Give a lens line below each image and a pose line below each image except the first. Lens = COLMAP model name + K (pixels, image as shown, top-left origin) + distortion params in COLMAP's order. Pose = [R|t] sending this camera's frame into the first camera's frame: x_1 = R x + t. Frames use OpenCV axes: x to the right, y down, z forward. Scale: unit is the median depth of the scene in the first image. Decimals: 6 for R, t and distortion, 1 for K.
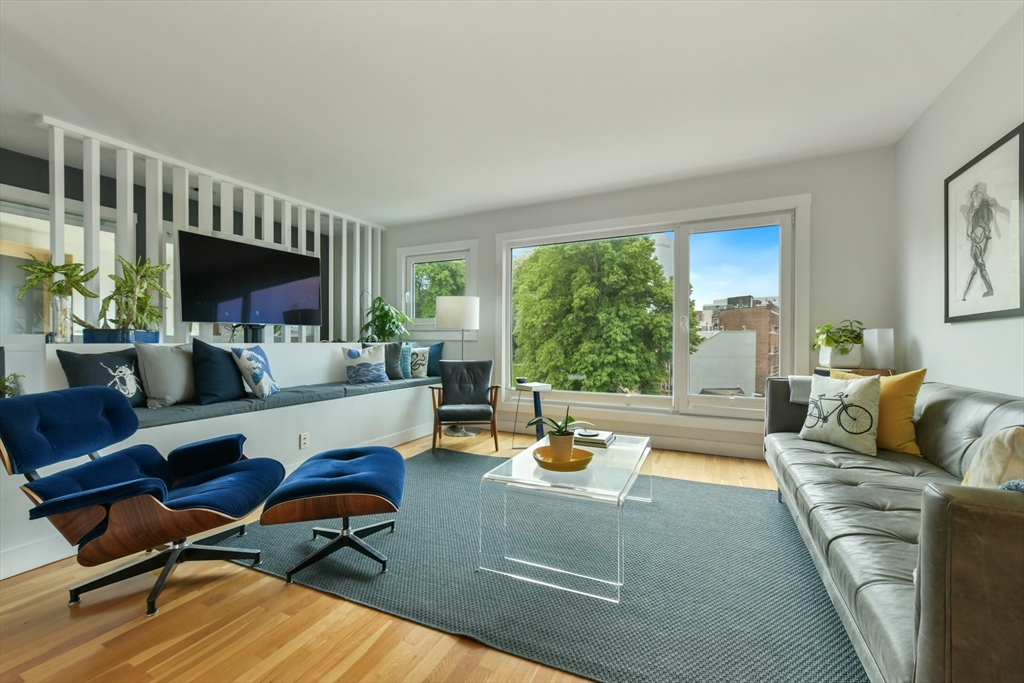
lens RADIAL K [[407.7, 0, 511.2], [0, 407.7, 348.5], [0, 0, 1]] dist [-0.000348, -0.000026]
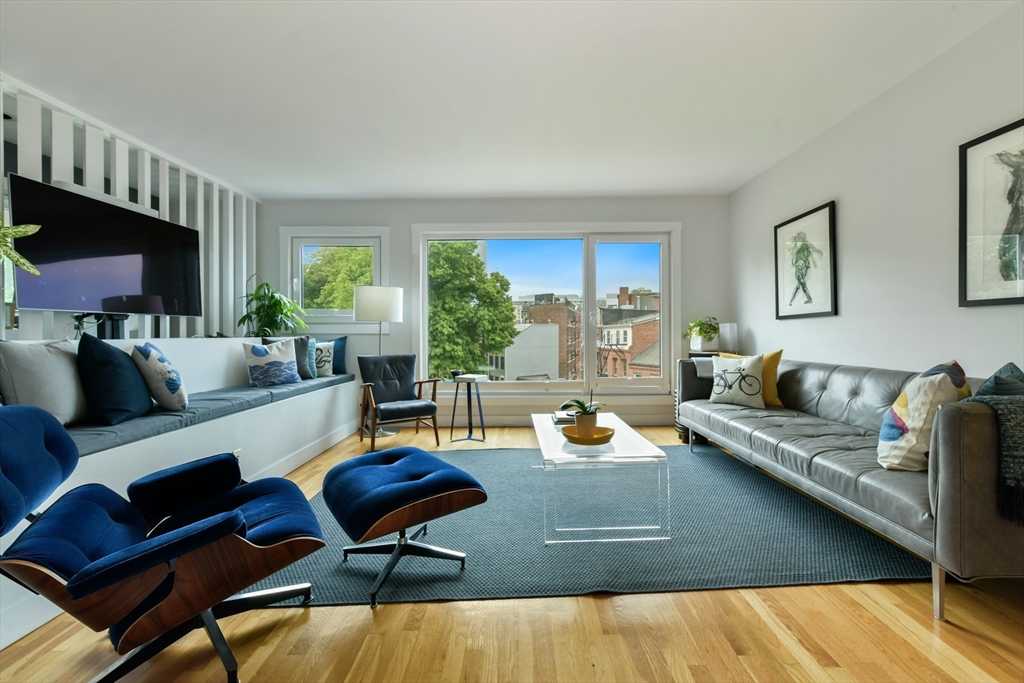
lens RADIAL K [[412.5, 0, 512.8], [0, 412.5, 339.1], [0, 0, 1]] dist [-0.002595, -0.000009]
pose [[0.900112, -0.013155, 0.435459, -0.278043], [0.015741, 0.999873, -0.002331, -0.000779], [-0.435374, 0.008953, 0.900205, 0.020253]]
